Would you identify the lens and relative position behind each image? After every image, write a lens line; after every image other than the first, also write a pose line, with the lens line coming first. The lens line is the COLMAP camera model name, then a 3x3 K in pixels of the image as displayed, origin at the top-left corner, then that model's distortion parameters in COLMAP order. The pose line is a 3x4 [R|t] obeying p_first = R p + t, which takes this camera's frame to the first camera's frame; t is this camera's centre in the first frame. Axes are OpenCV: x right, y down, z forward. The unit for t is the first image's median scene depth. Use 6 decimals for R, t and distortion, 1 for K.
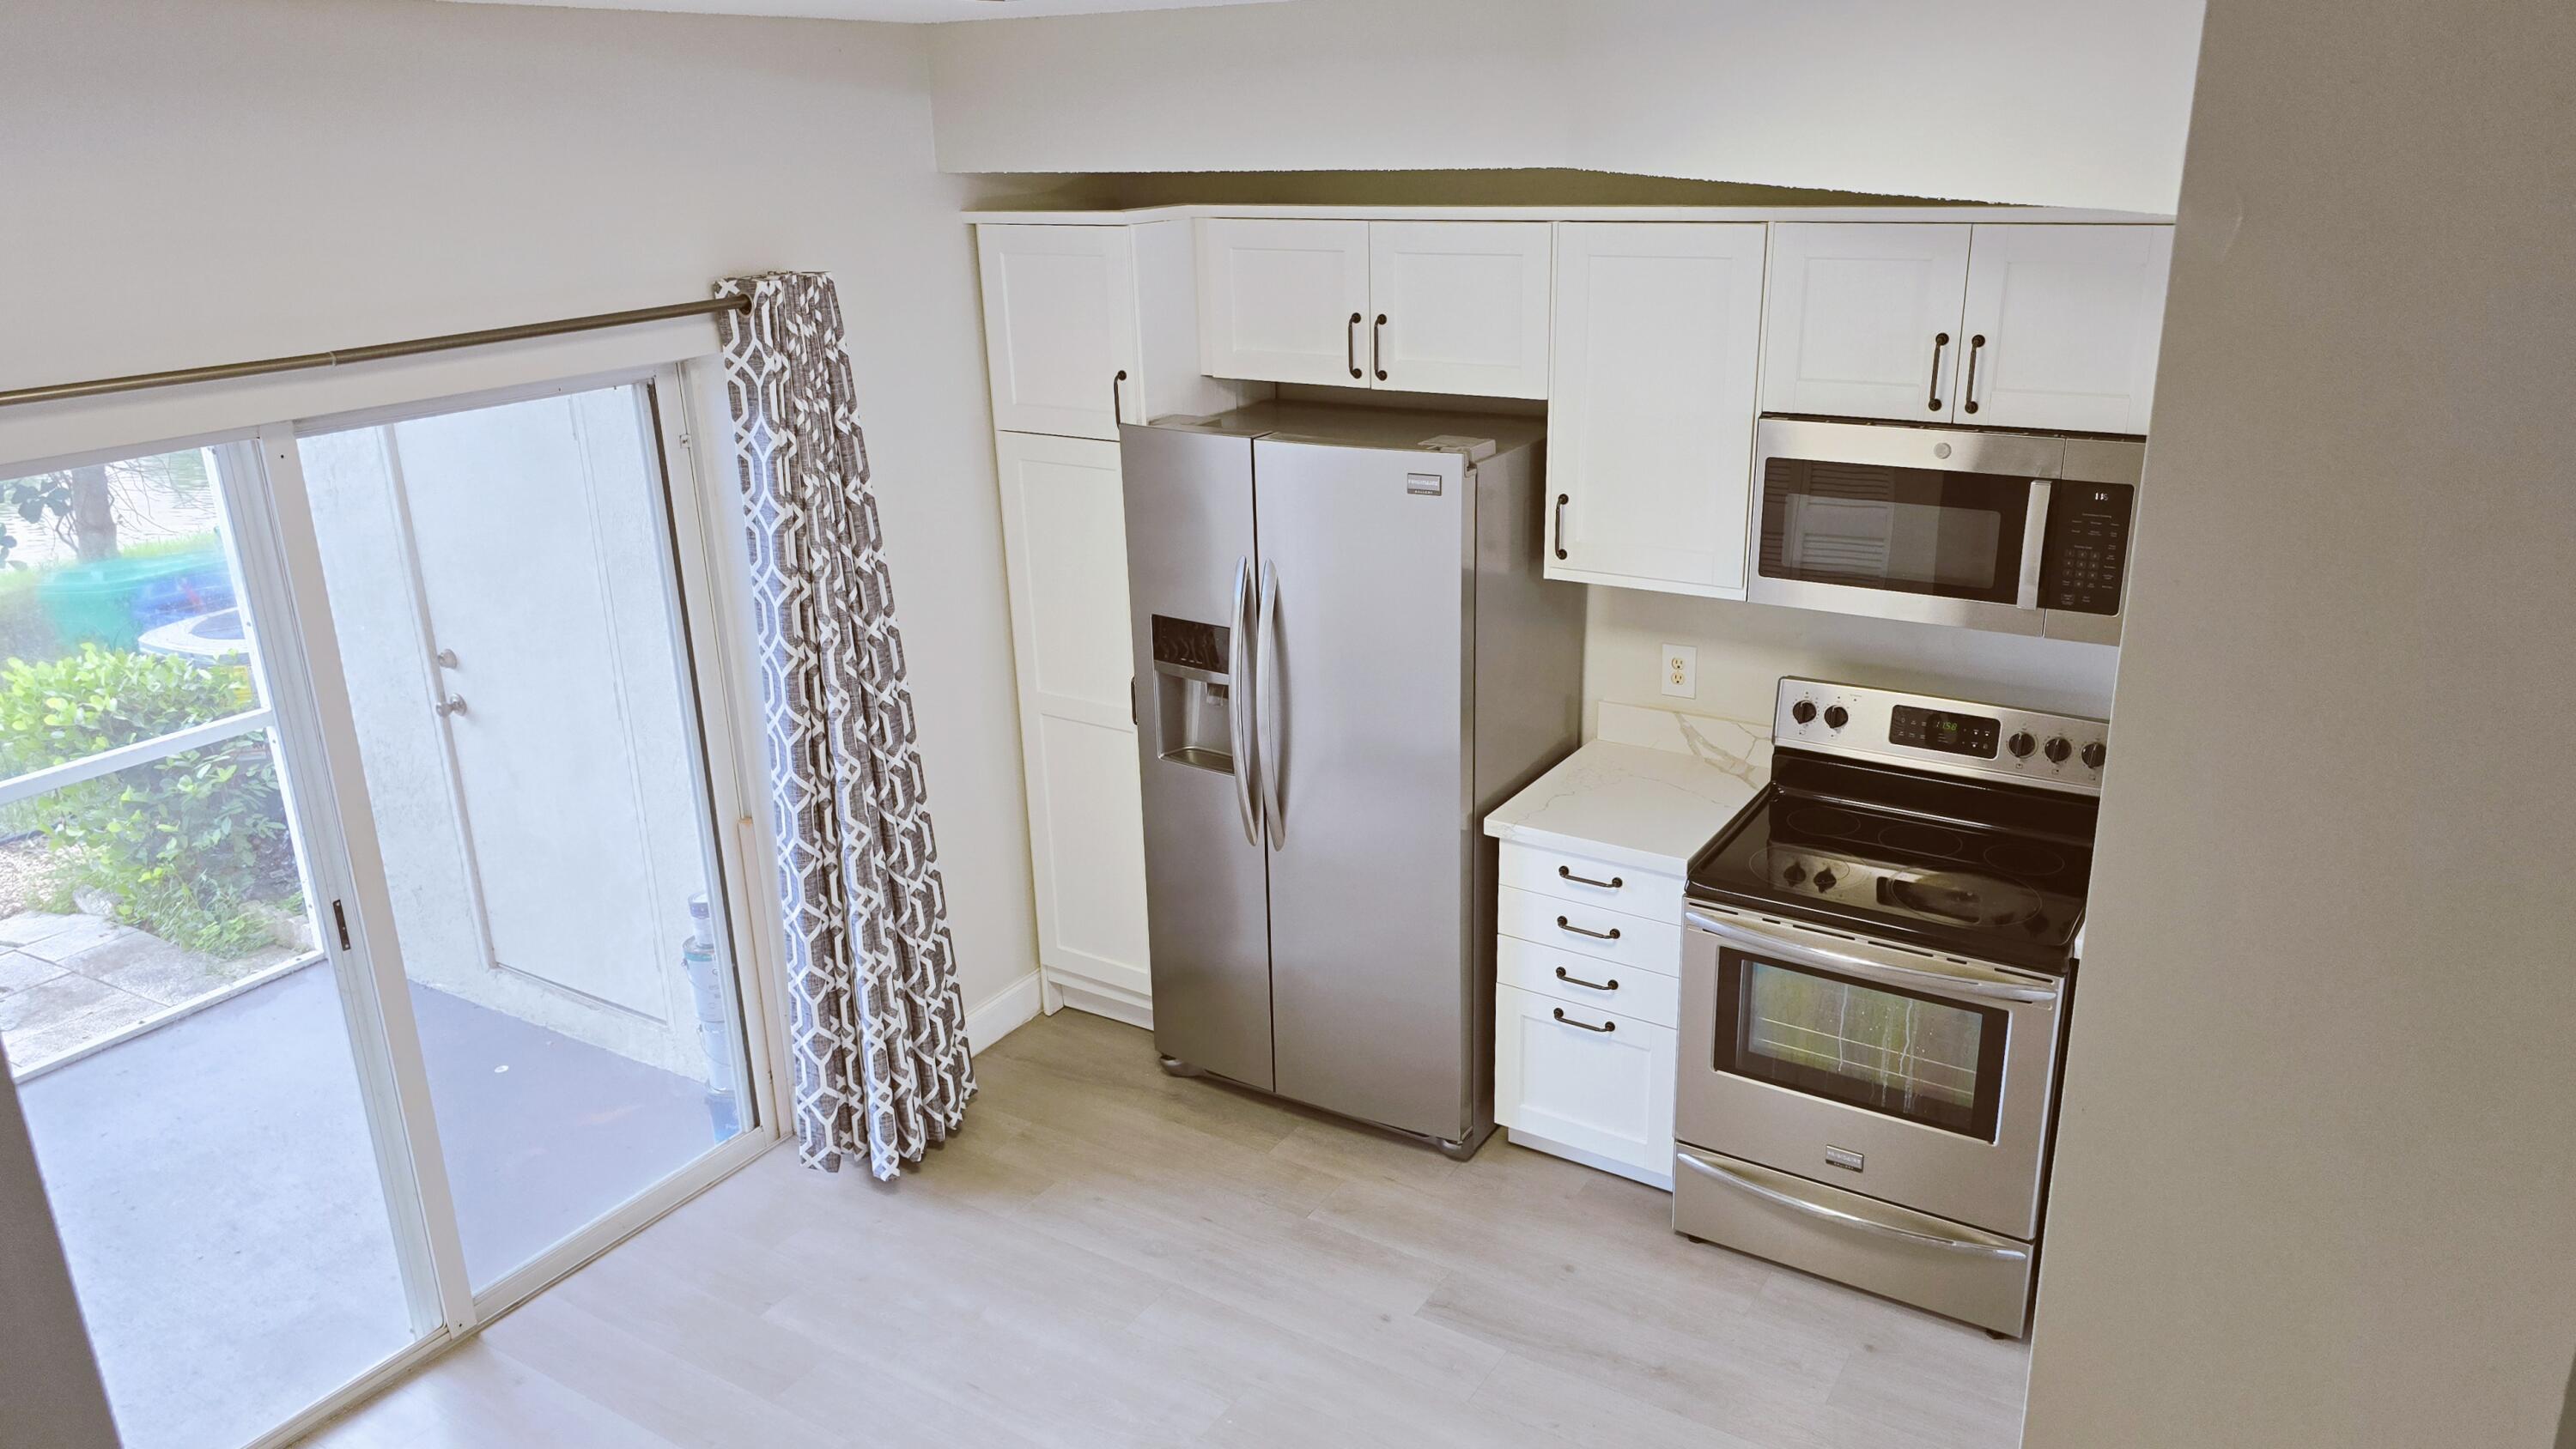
lens RADIAL K [[1795.4, 0, 1288.0], [0, 1795.4, 724.5], [0, 0, 1]] dist [0.026305, -0.002436]
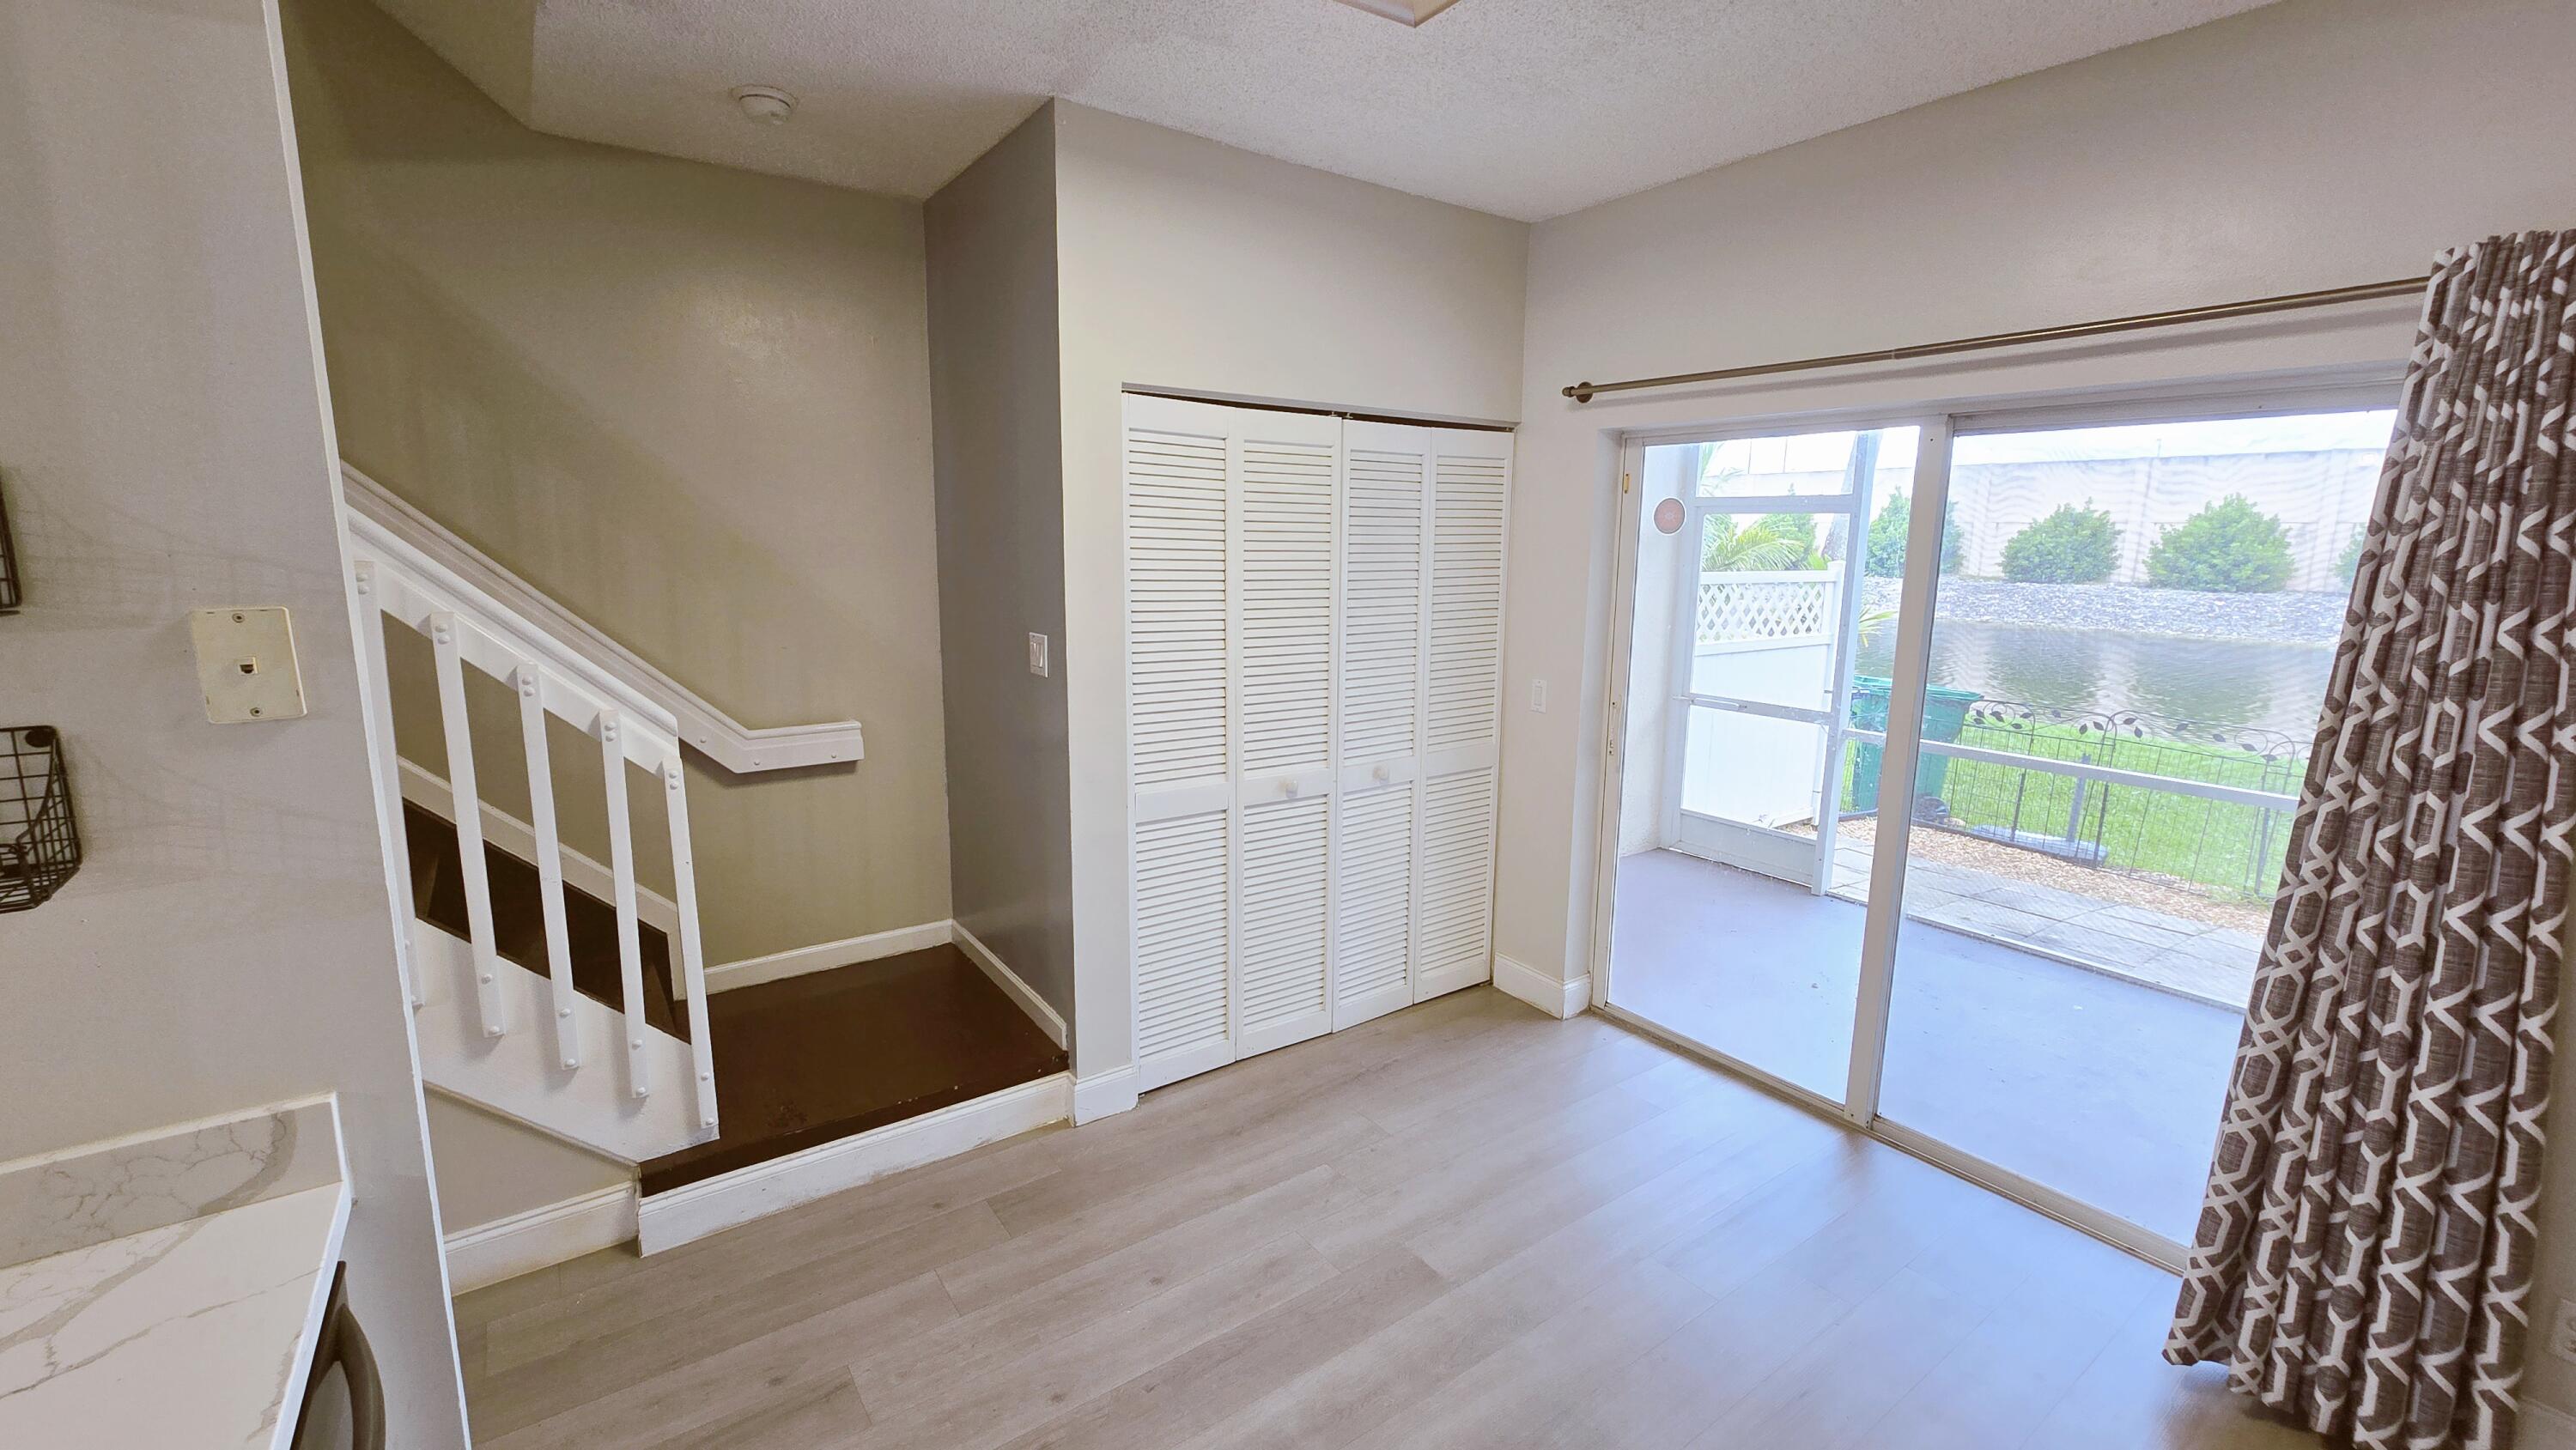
lens RADIAL K [[1055.9, 0, 1278.1], [0, 1055.9, 714.7], [0, 0, 1]] dist [-0.004397, -0.000248]
pose [[-0.369251, 0.179794, -0.911772, 0.217721], [-0.304554, 0.903516, 0.301505, -0.024420], [0.878009, 0.389015, -0.278867, 0.449811]]
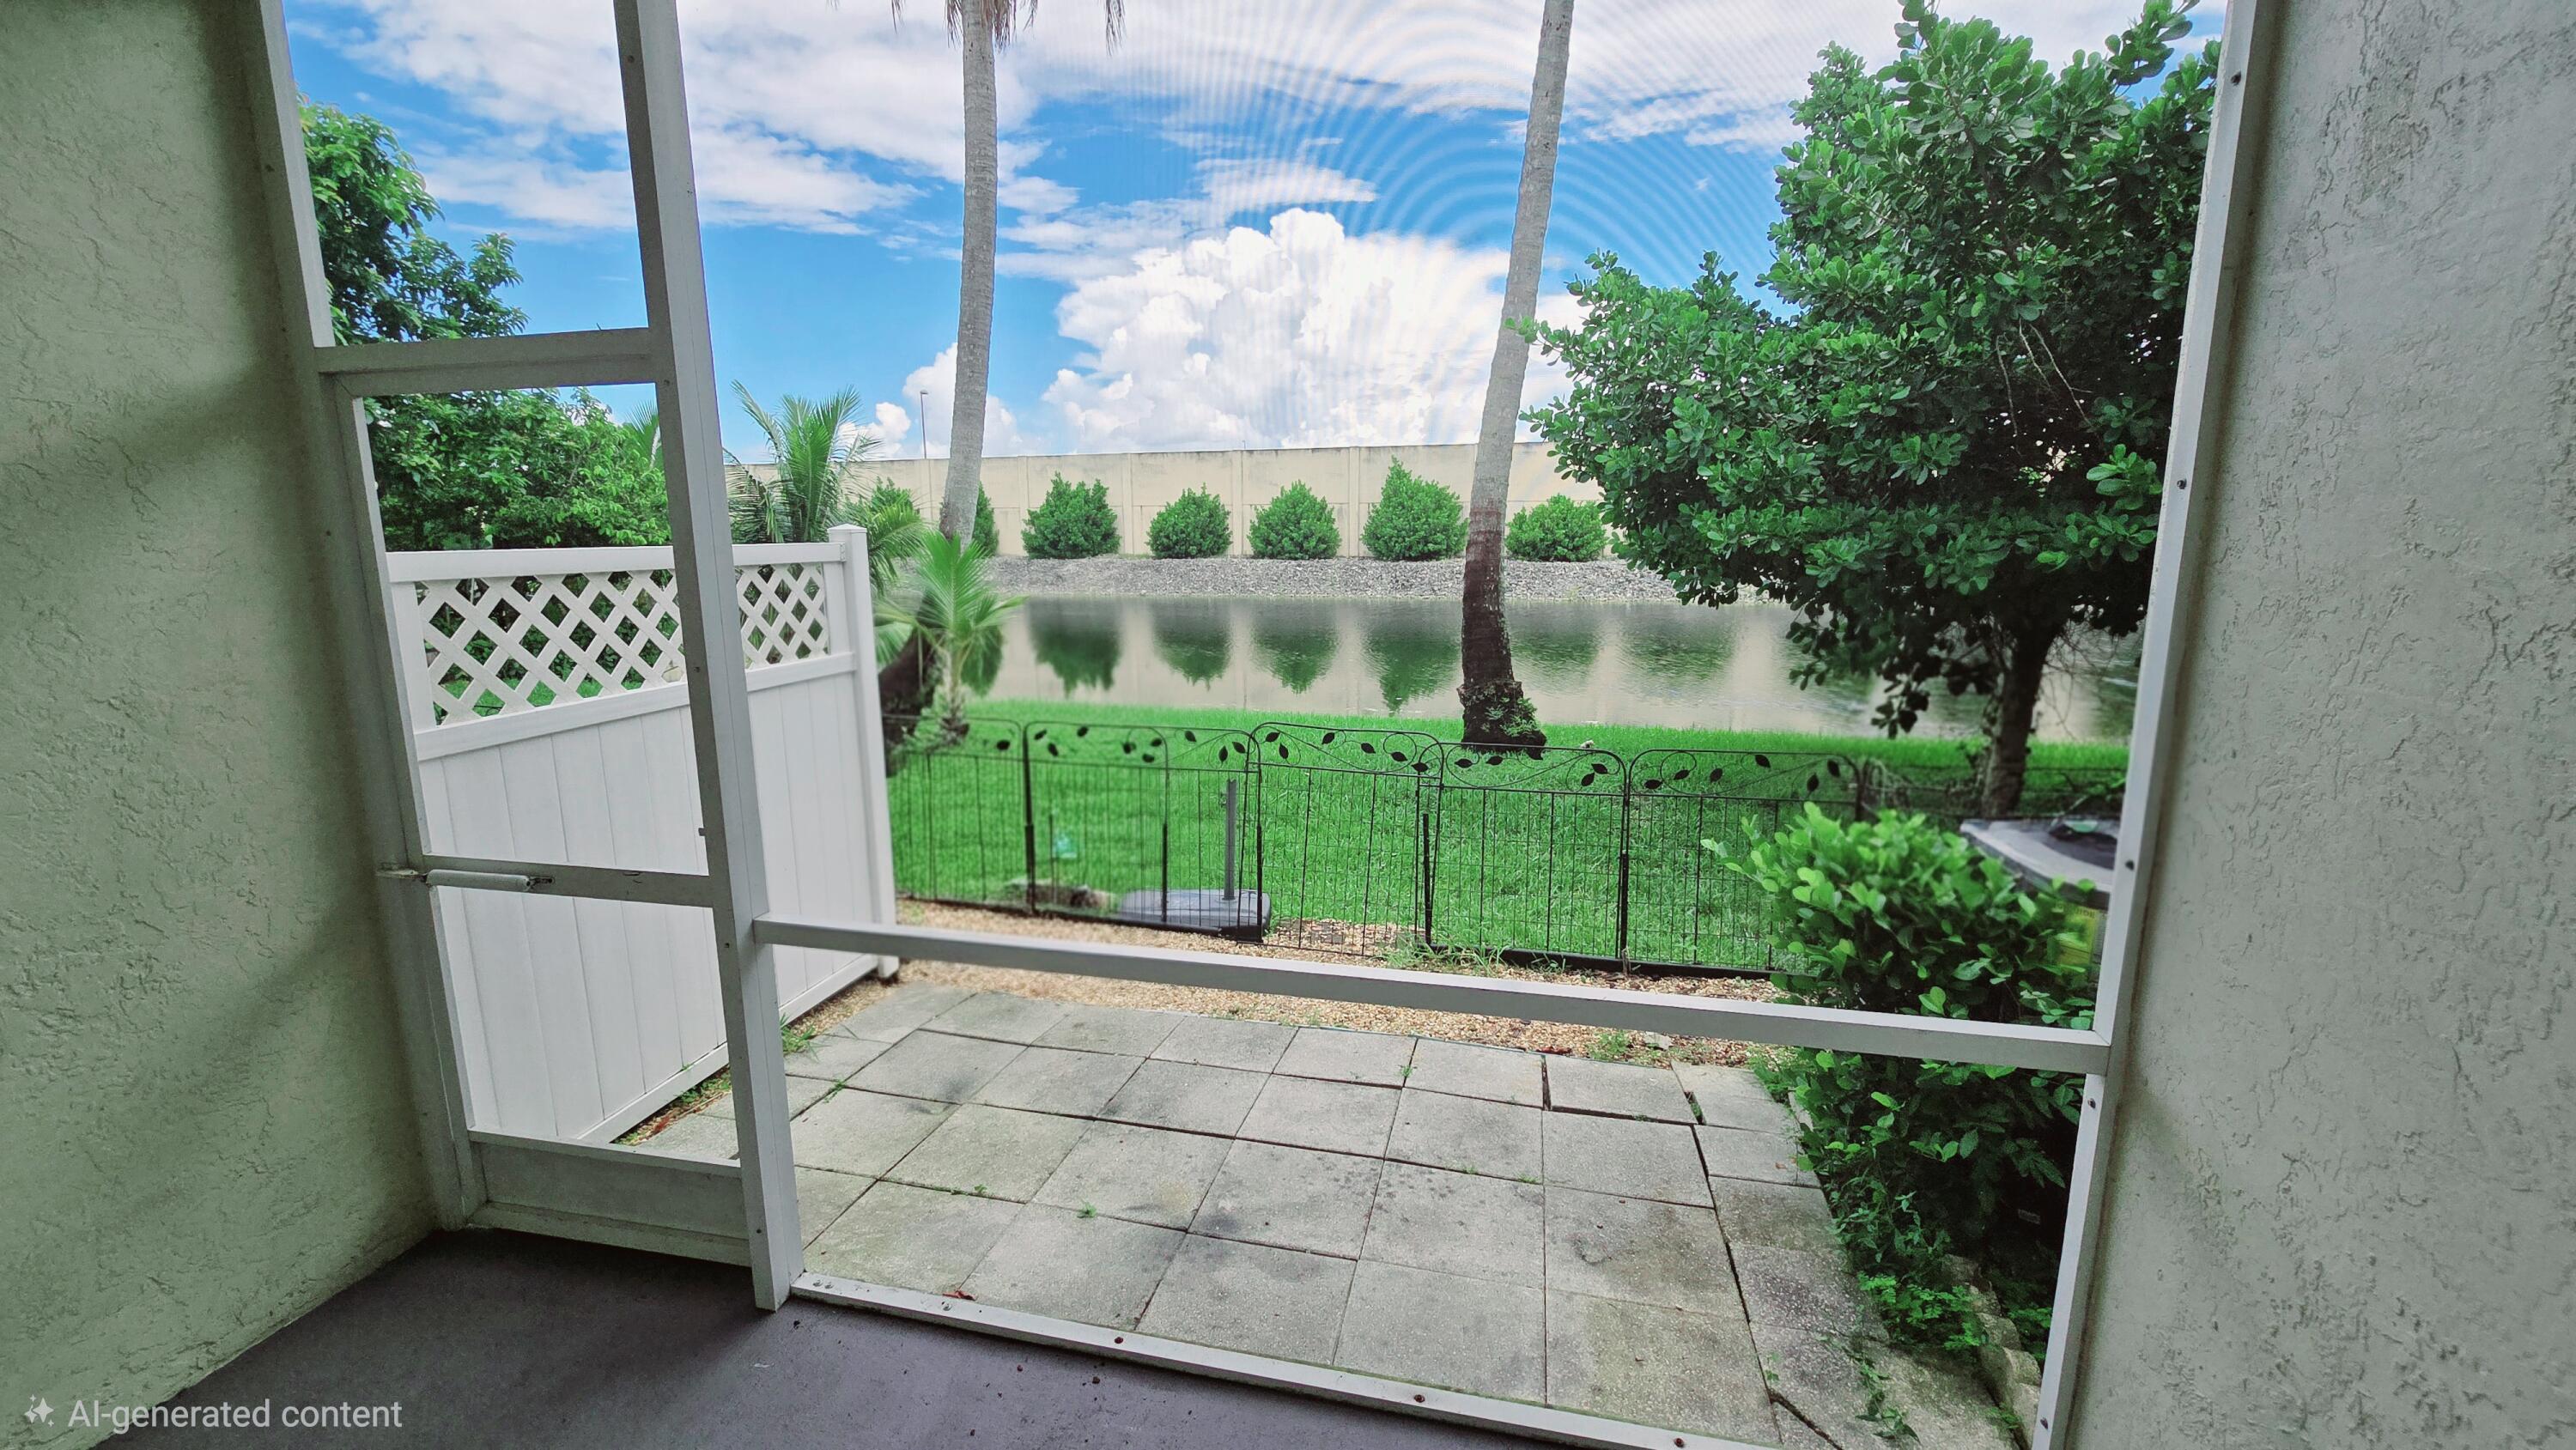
lens RADIAL K [[1055.9, 0, 1278.1], [0, 1055.9, 714.7], [0, 0, 1]] dist [-0.004397, -0.000248]
pose [[0.328912, 0.190642, -0.924917, -0.363539], [-0.308068, 0.947493, 0.085742, -0.043104], [0.892699, 0.256736, 0.370373, 0.626659]]
